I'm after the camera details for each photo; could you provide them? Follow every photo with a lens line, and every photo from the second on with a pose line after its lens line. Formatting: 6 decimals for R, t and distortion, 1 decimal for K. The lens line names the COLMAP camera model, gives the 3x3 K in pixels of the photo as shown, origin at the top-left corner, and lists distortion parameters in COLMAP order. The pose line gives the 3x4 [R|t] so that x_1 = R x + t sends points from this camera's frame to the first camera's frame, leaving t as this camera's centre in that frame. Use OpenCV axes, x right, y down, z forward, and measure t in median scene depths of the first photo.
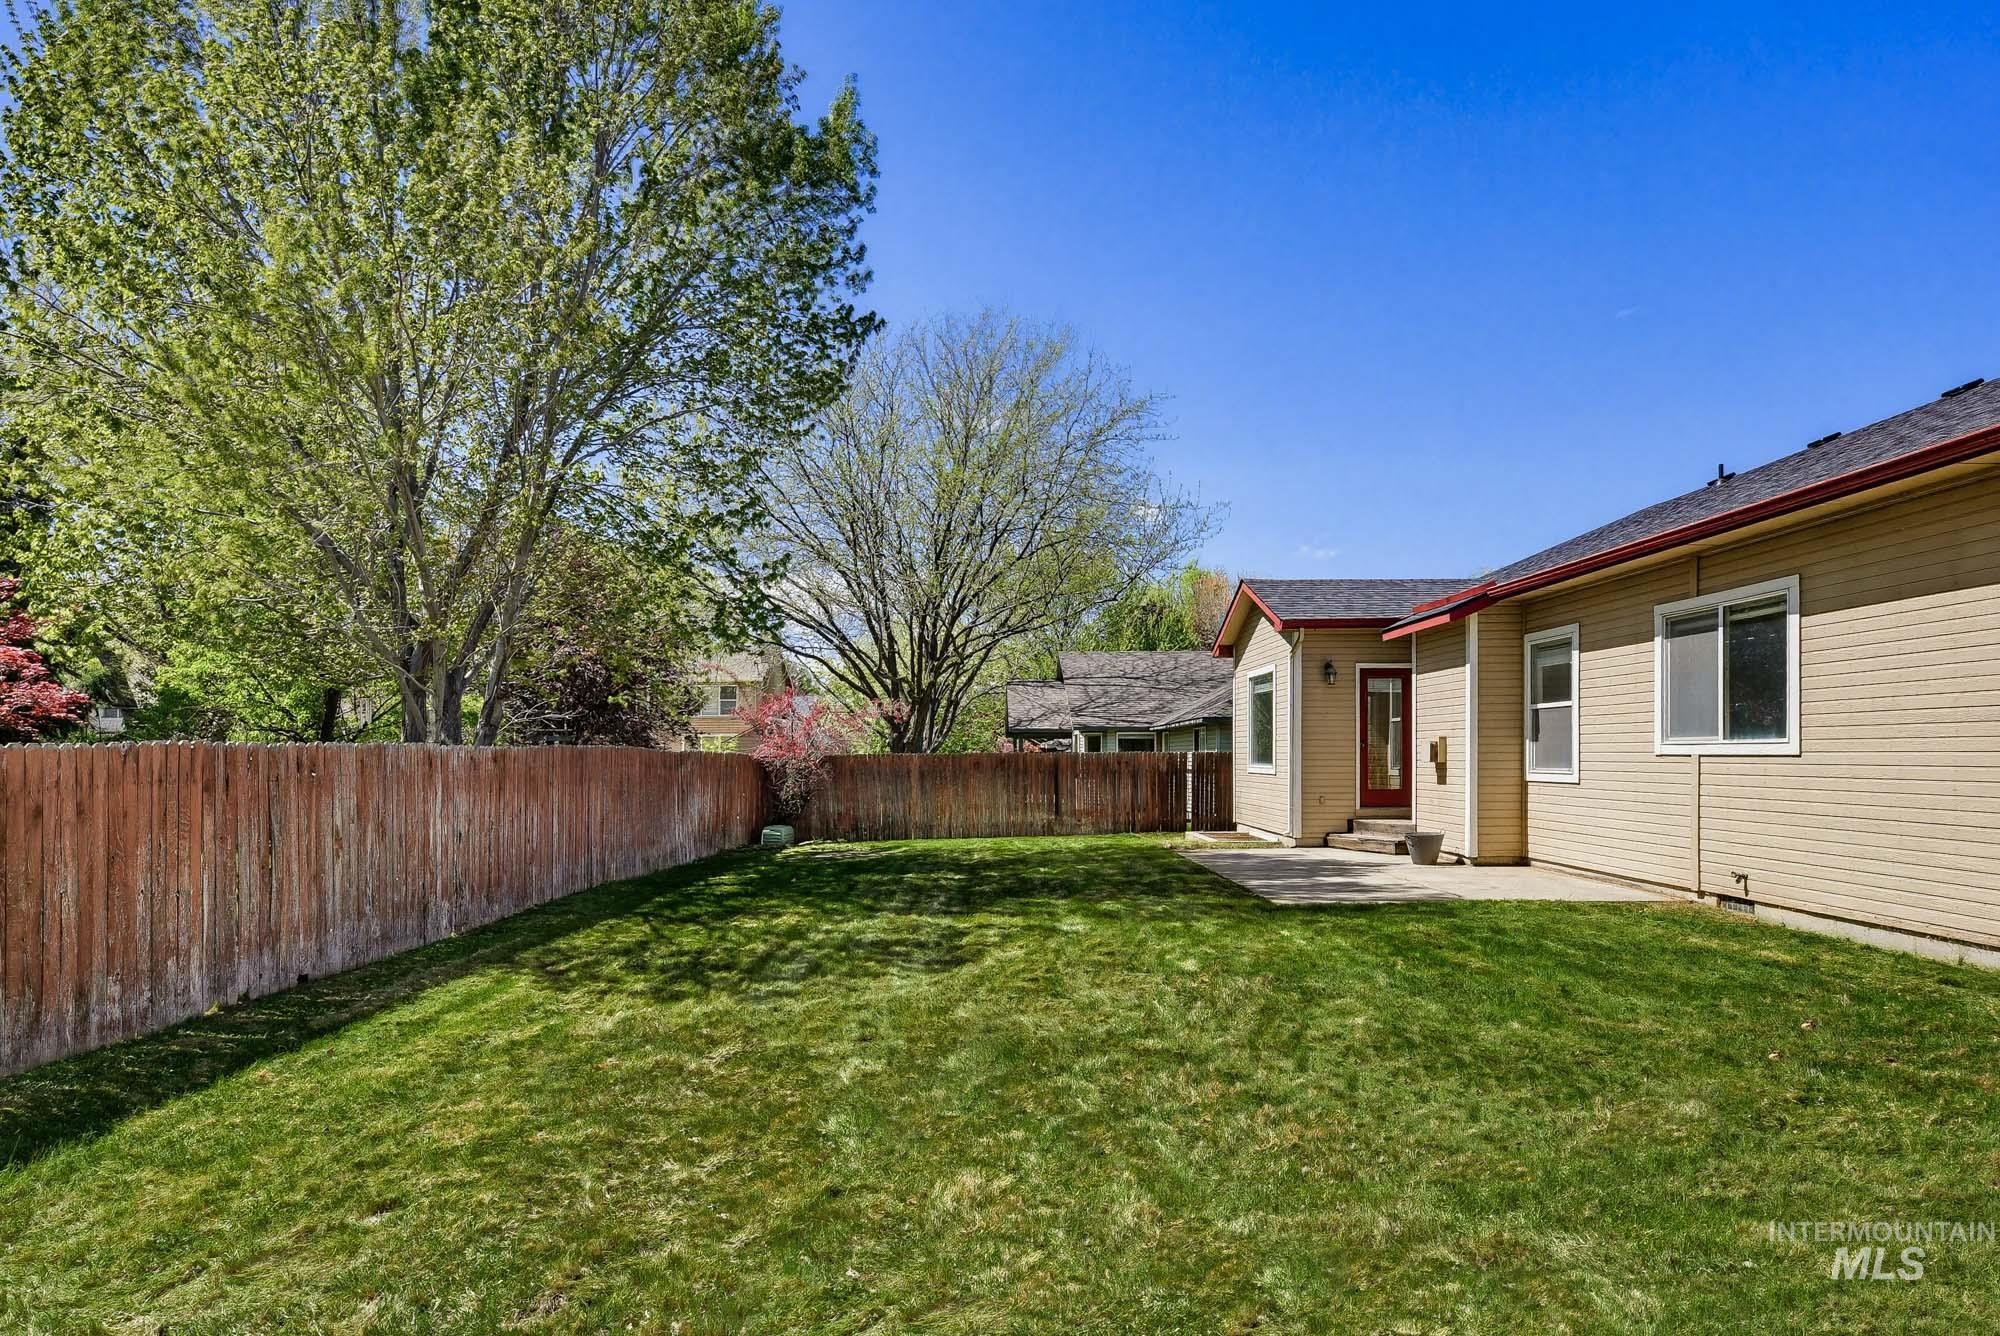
lens RADIAL K [[1016.5, 0, 992.2], [0, 1016.5, 757.6], [0, 0, 1]] dist [-0.000822, -0.000082]
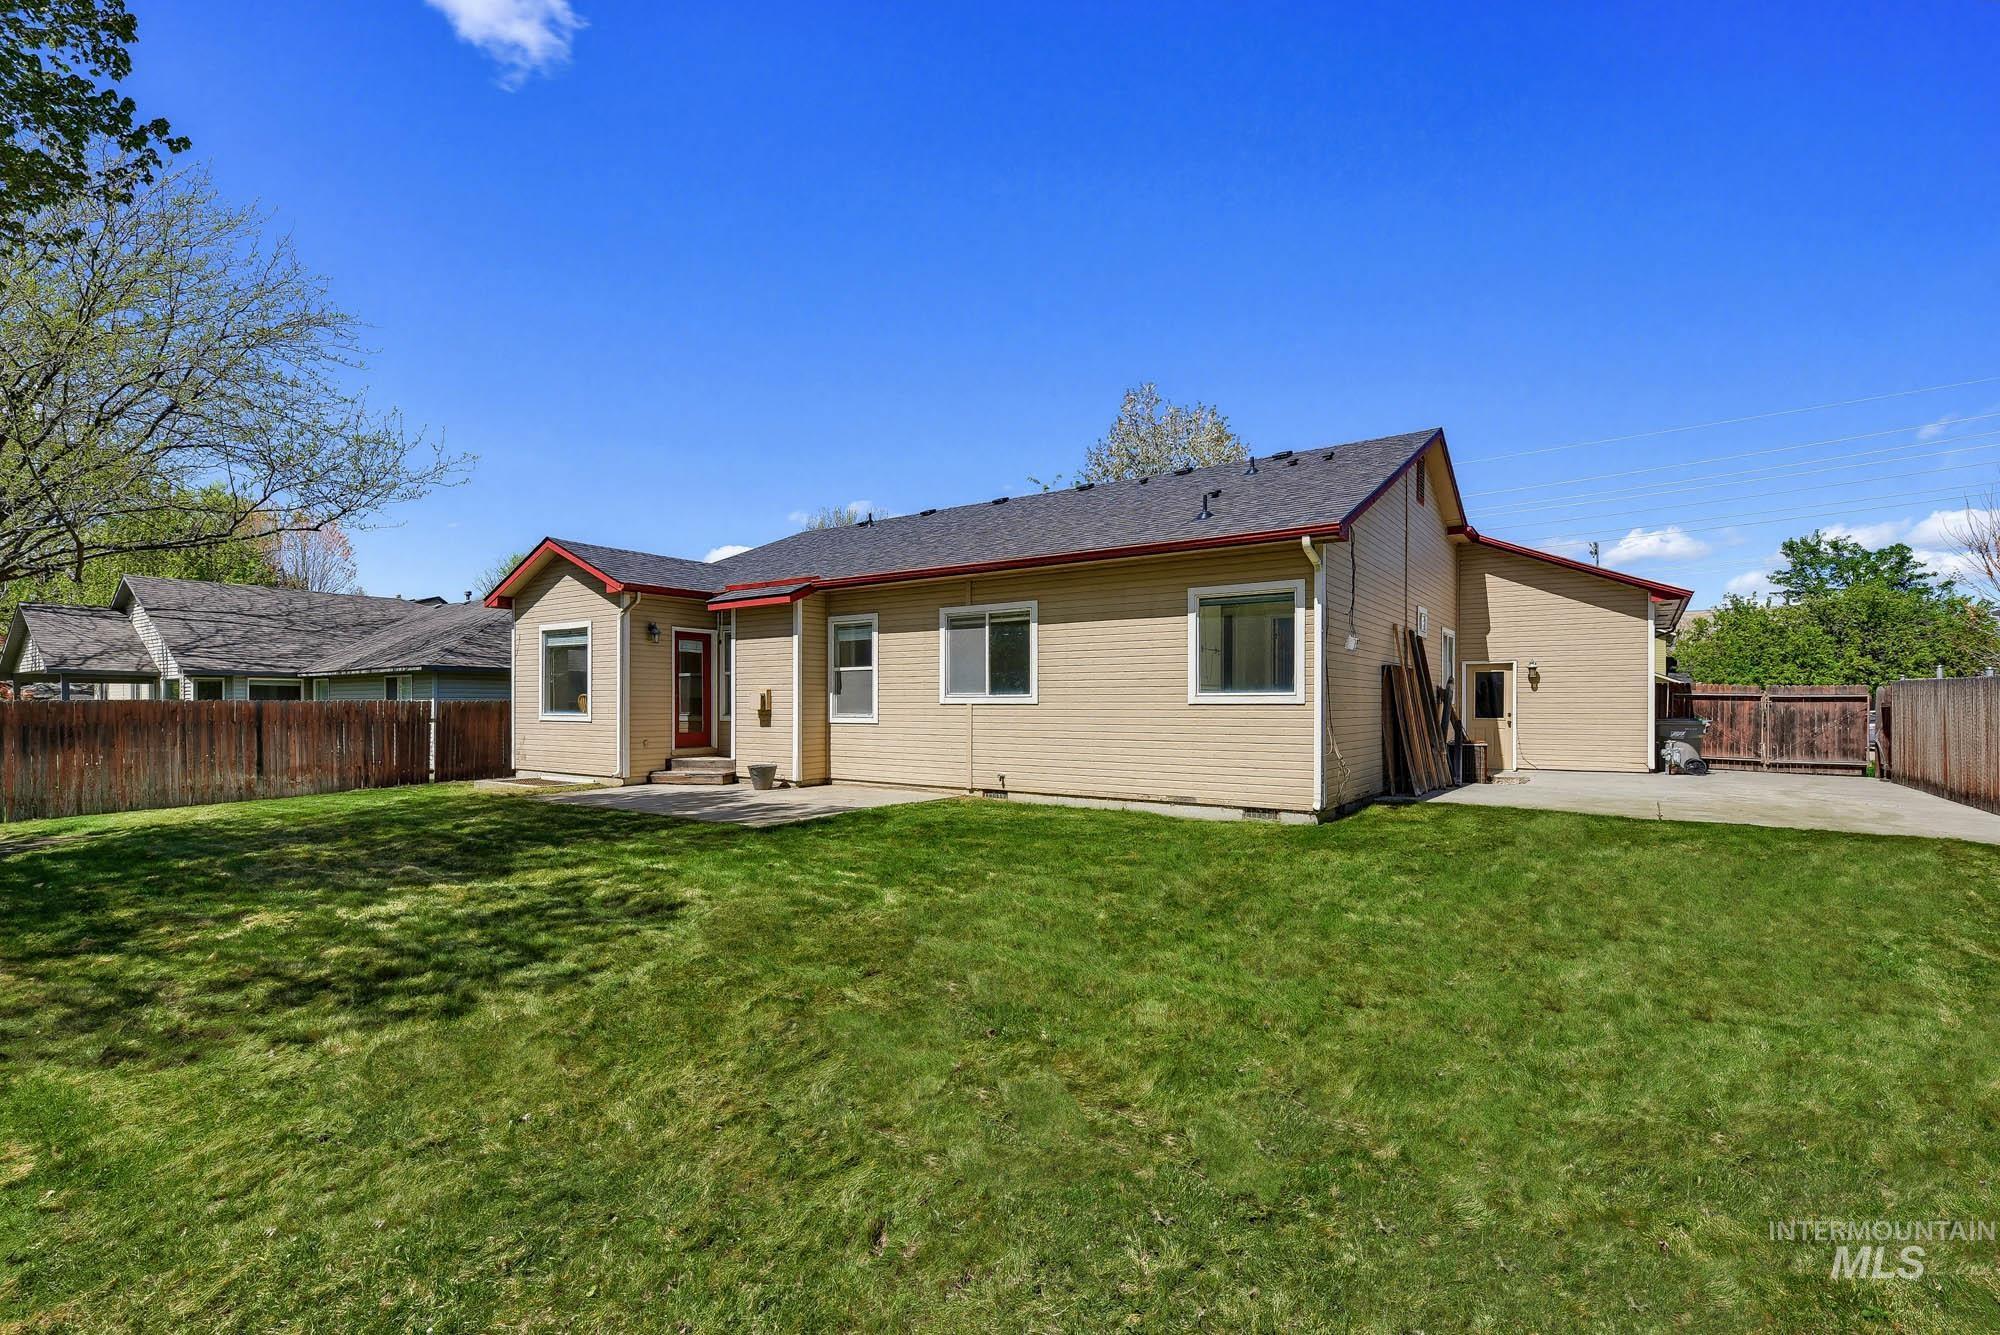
lens RADIAL K [[876.4, 0, 995.6], [0, 876.4, 698.2], [0, 0, 1]] dist [0.000423, -0.000186]
pose [[0.561323, 0.008470, 0.827554, -0.361080], [0.000905, 0.999941, -0.010849, 0.002837], [-0.827596, 0.006839, 0.561282, 0.158852]]
